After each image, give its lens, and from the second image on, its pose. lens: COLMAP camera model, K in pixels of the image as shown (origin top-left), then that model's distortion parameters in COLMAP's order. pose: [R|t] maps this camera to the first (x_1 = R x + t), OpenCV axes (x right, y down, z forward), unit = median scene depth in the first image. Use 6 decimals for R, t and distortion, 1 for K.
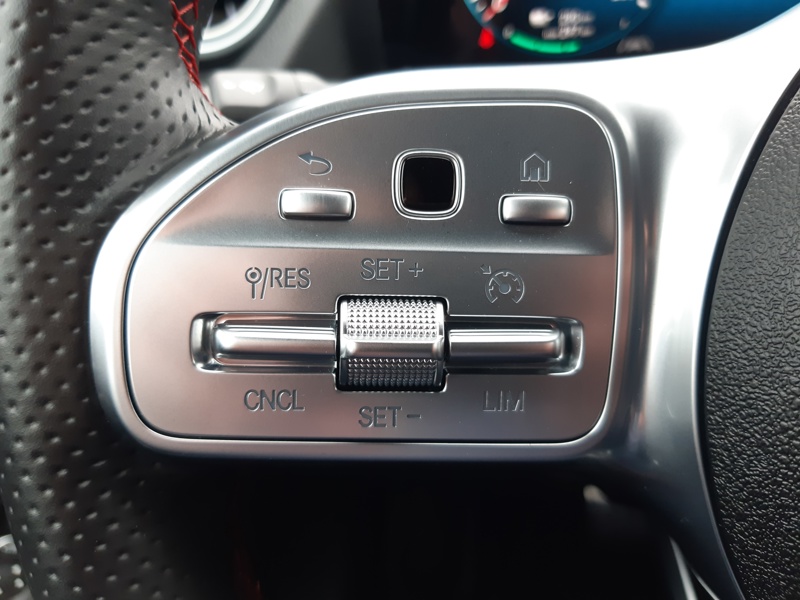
lens RADIAL K [[617.1, 0, 400.0], [0, 617.1, 300.0], [0, 0, 1]] dist [0.097377, -0.159112]
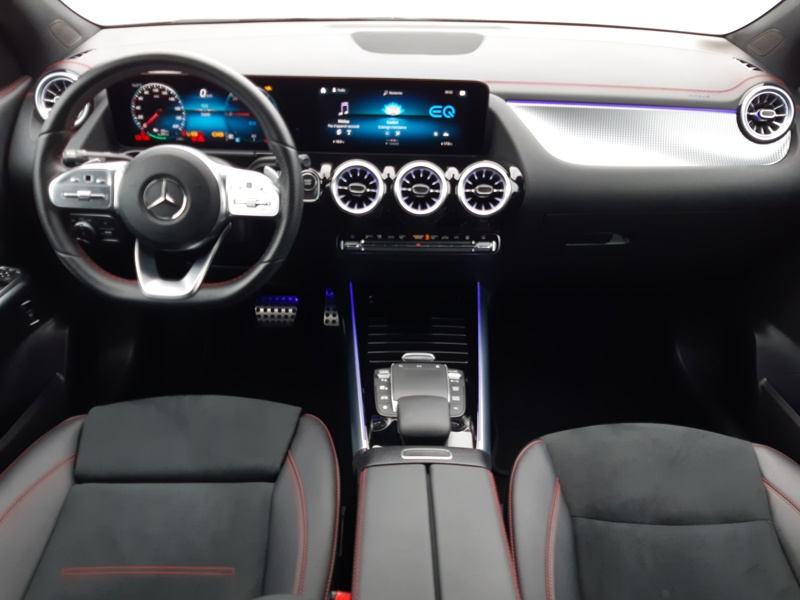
lens RADIAL K [[617.1, 0, 400.0], [0, 617.1, 300.0], [0, 0, 1]] dist [0.097377, -0.159112]
pose [[0.984780, -0.018622, 0.172807, 2.897045], [0.008896, 0.998341, 0.056886, 1.107074], [-0.173579, -0.054483, 0.983312, -8.837728]]
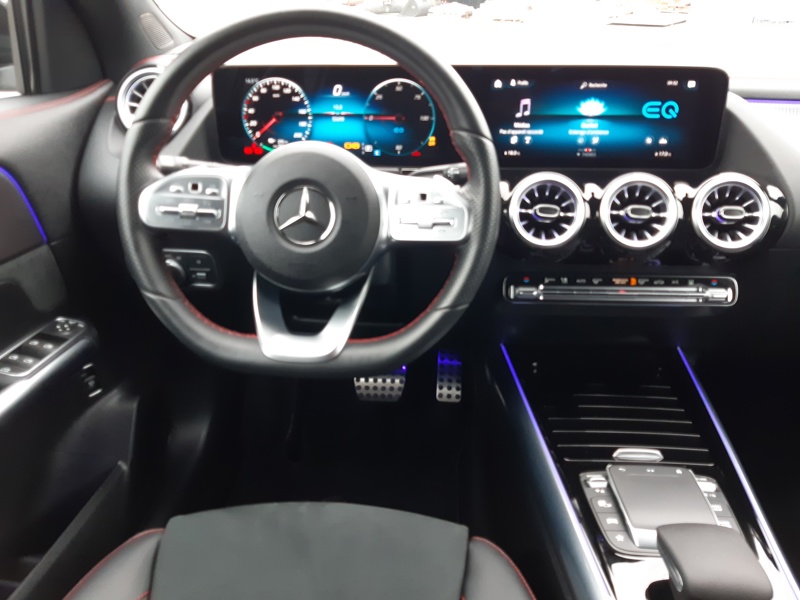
lens RADIAL K [[617.1, 0, 400.0], [0, 617.1, 300.0], [0, 0, 1]] dist [0.097377, -0.159112]
pose [[0.992833, 0.009168, 0.119162, 1.366304], [-0.002243, 0.998307, -0.058116, 1.324996], [-0.119493, 0.057432, 0.991173, -5.478269]]
